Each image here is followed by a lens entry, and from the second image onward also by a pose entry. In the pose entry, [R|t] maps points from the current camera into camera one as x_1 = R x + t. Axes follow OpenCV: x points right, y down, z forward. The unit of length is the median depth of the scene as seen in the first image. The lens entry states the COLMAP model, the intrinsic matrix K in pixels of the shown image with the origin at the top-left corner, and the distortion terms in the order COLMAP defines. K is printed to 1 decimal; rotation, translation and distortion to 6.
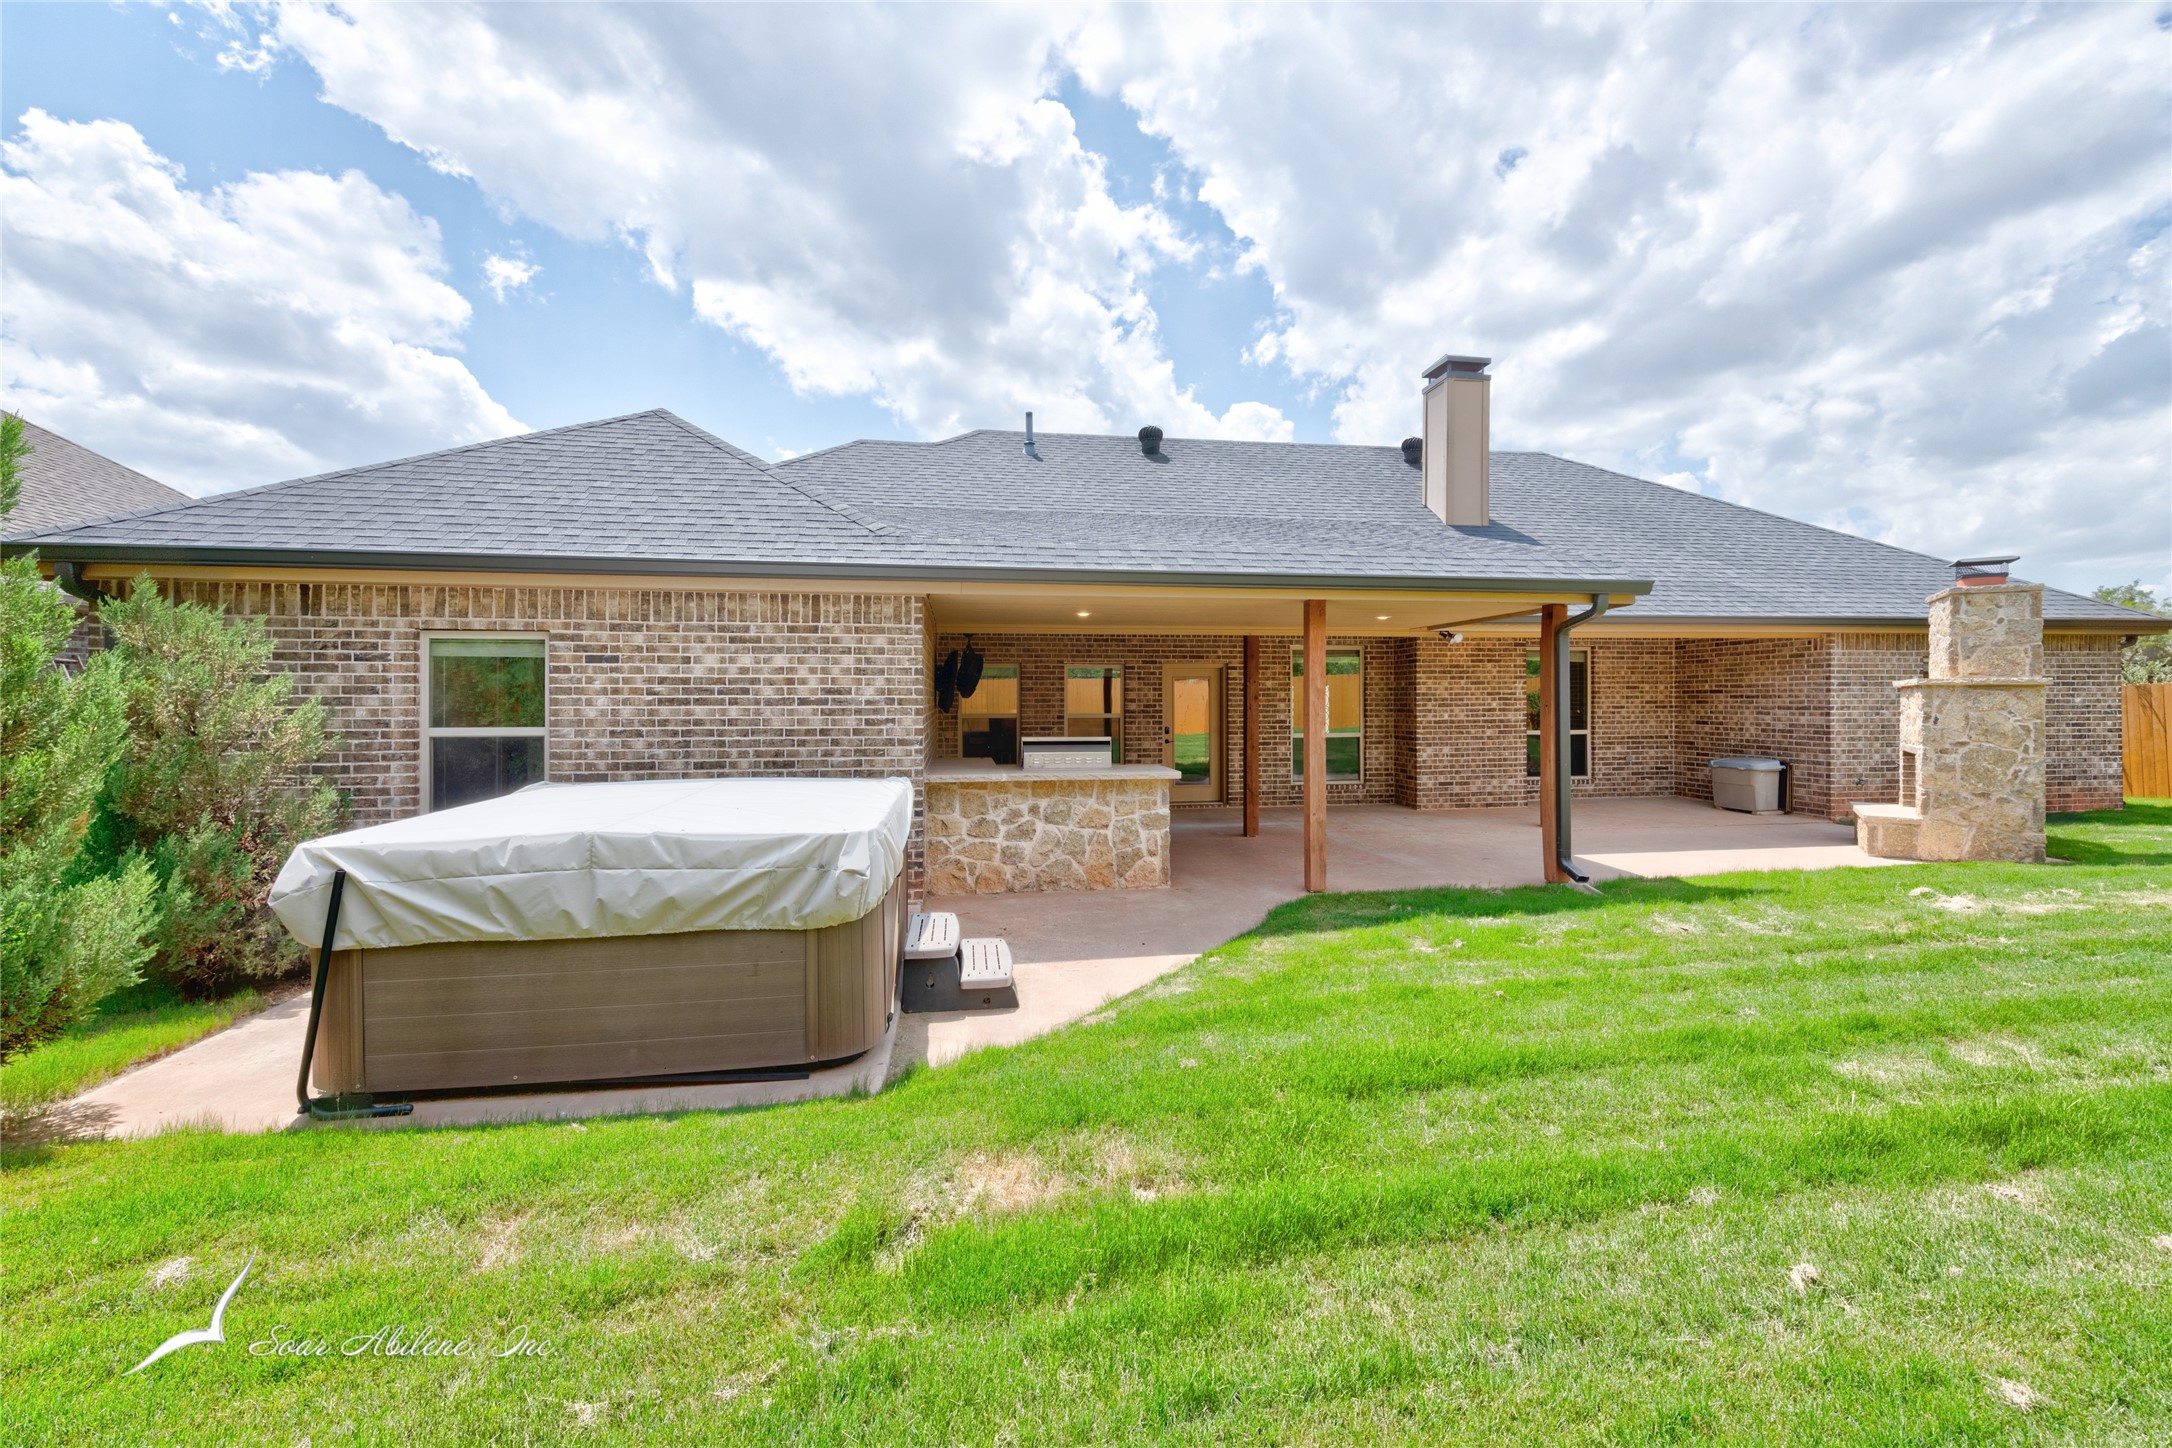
lens RADIAL K [[884.5, 0, 1089.1], [0, 884.5, 685.9], [0, 0, 1]] dist [0.010072, -0.000736]
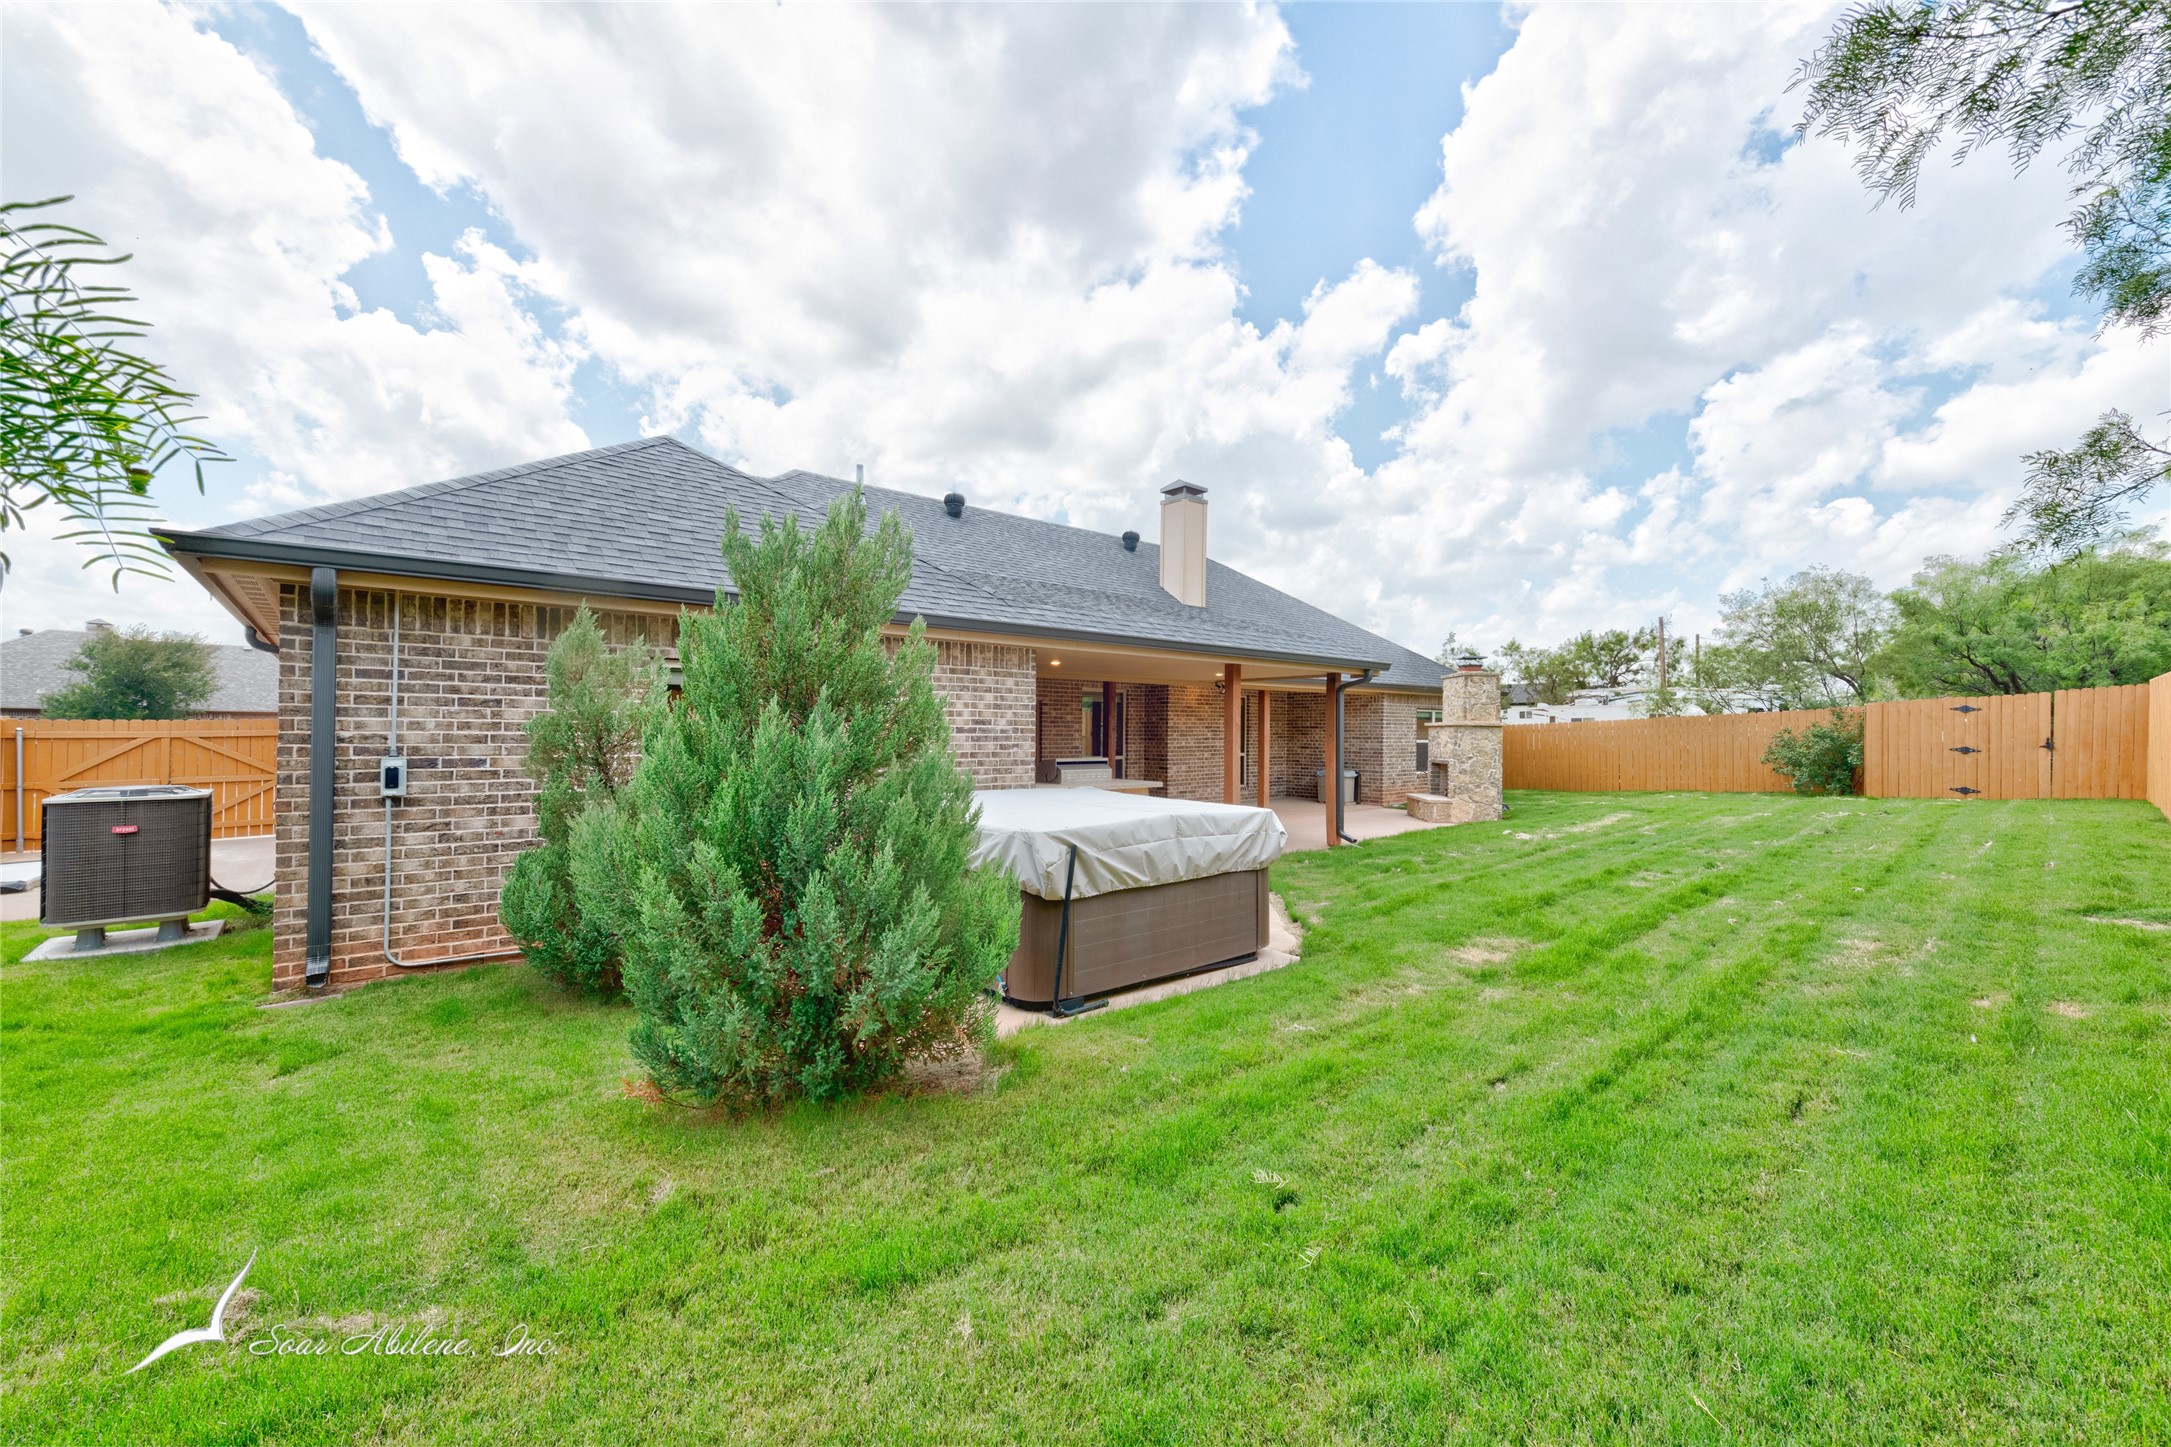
lens RADIAL K [[859.1, 0, 1089.1], [0, 859.1, 707.3], [0, 0, 1]] dist [0.011356, -0.000520]
pose [[0.849888, 0.021782, 0.526513, -0.715464], [-0.016851, 0.999758, -0.014158, -0.000220], [-0.526693, 0.003160, 0.850049, -0.098628]]
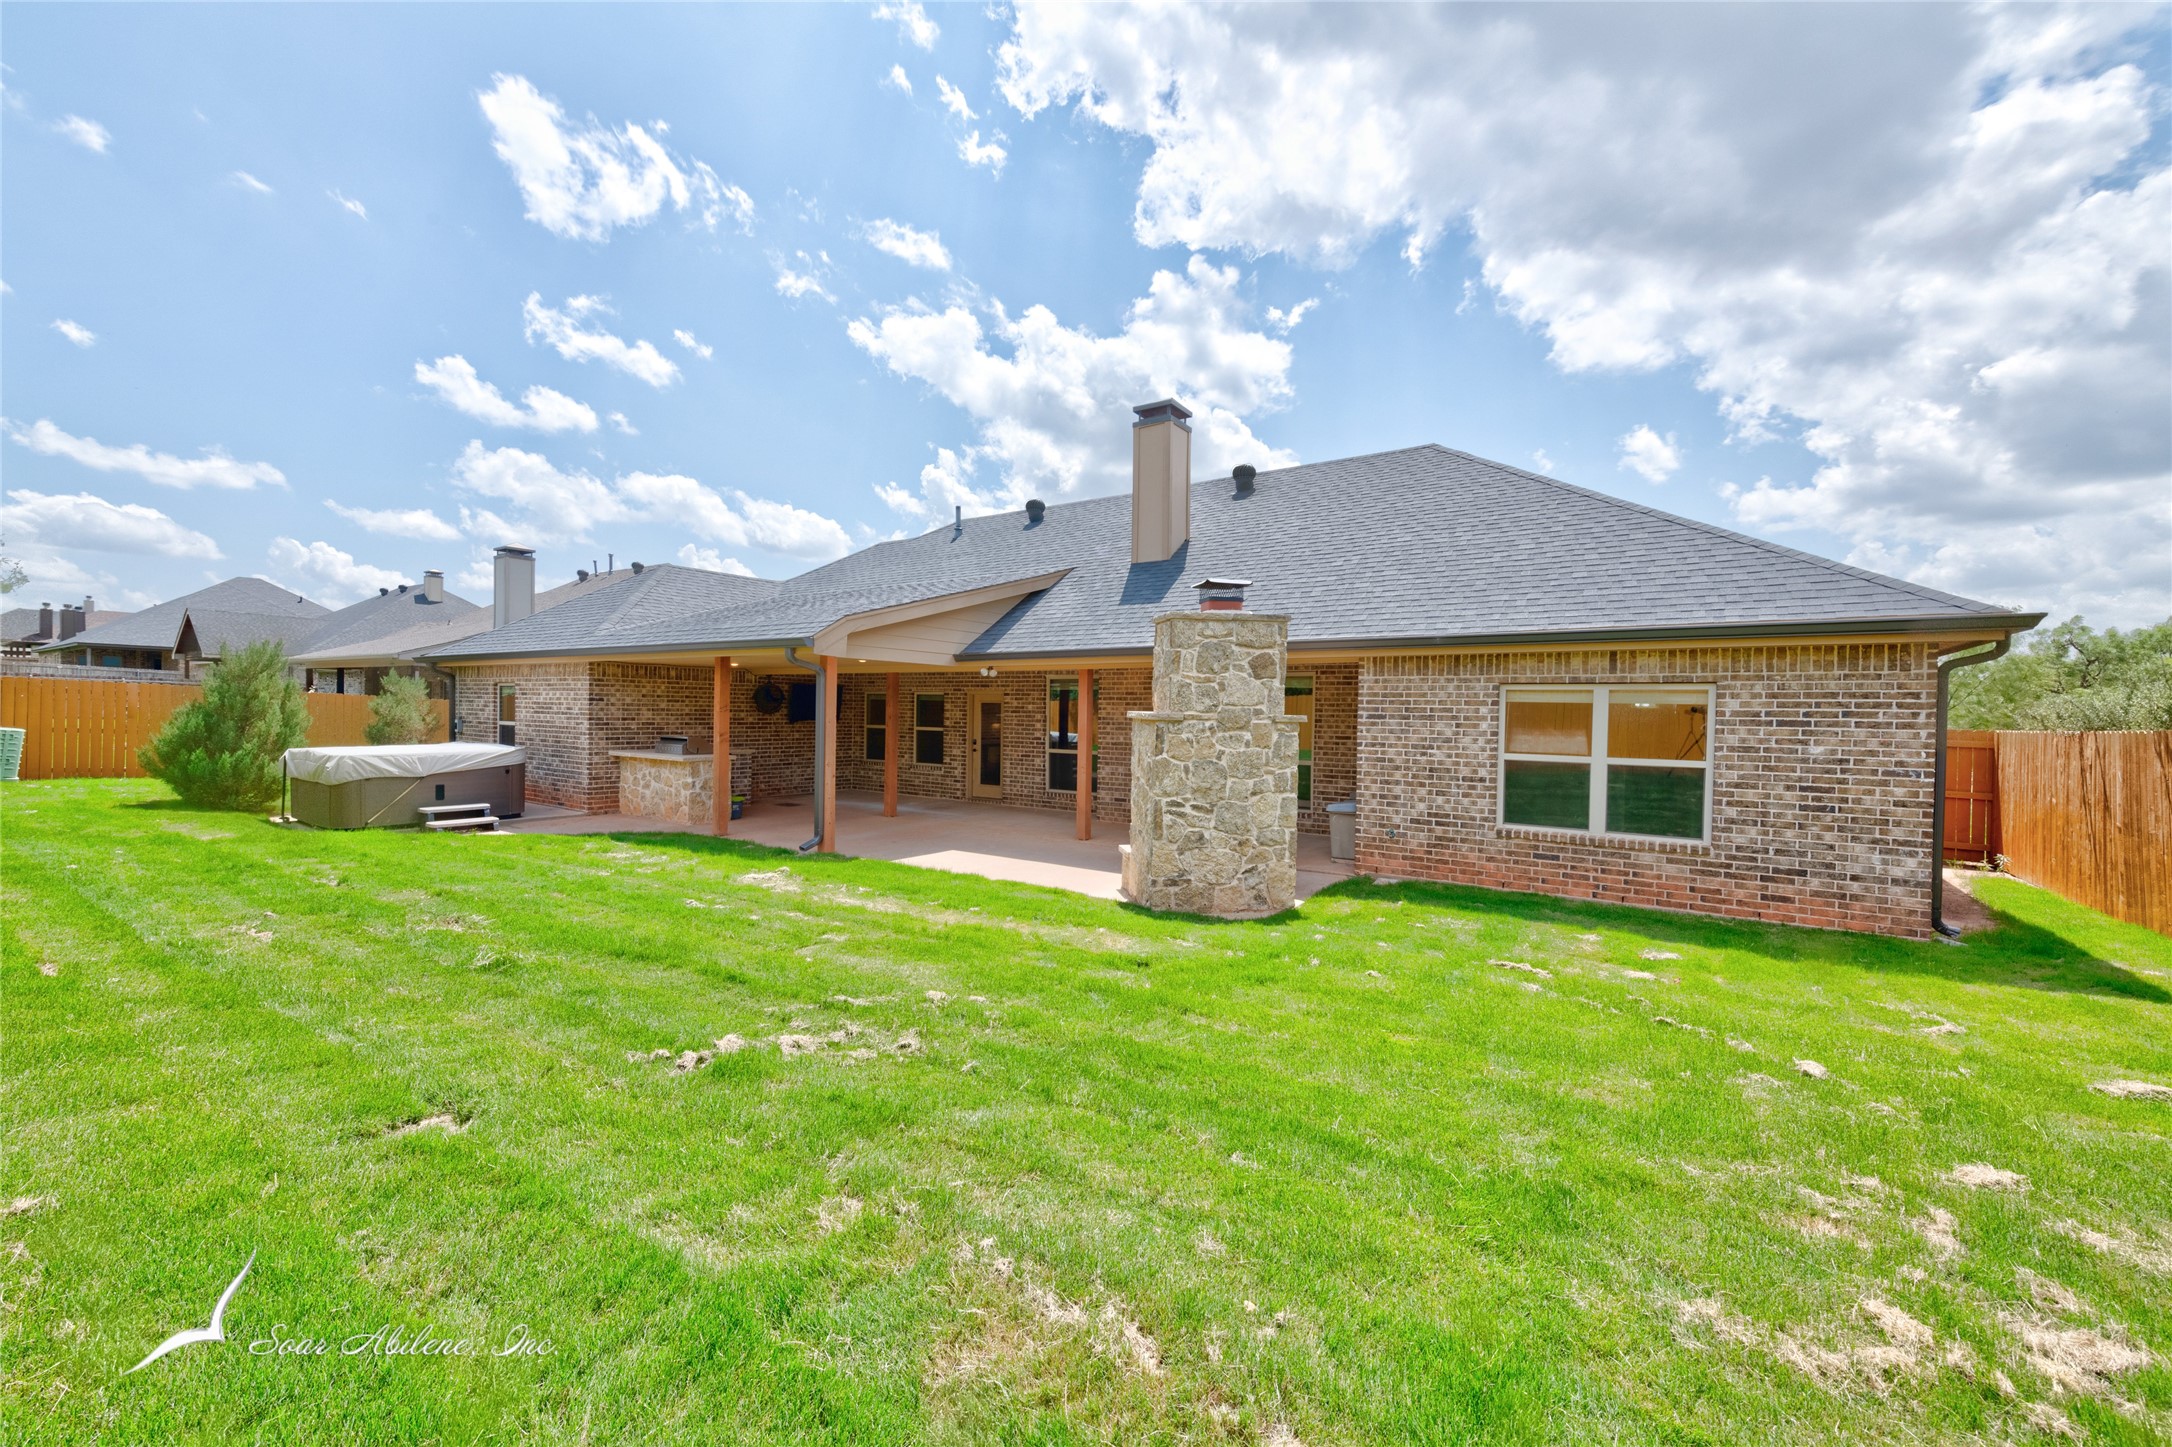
lens RADIAL K [[859.5, 0, 1089.6], [0, 859.5, 707.3], [0, 0, 1]] dist [0.011356, -0.000520]
pose [[0.722449, 0.013258, -0.691298, 1.806989], [-0.009940, 0.999912, 0.008789, -0.022318], [0.691353, 0.000522, 0.722517, 0.330267]]
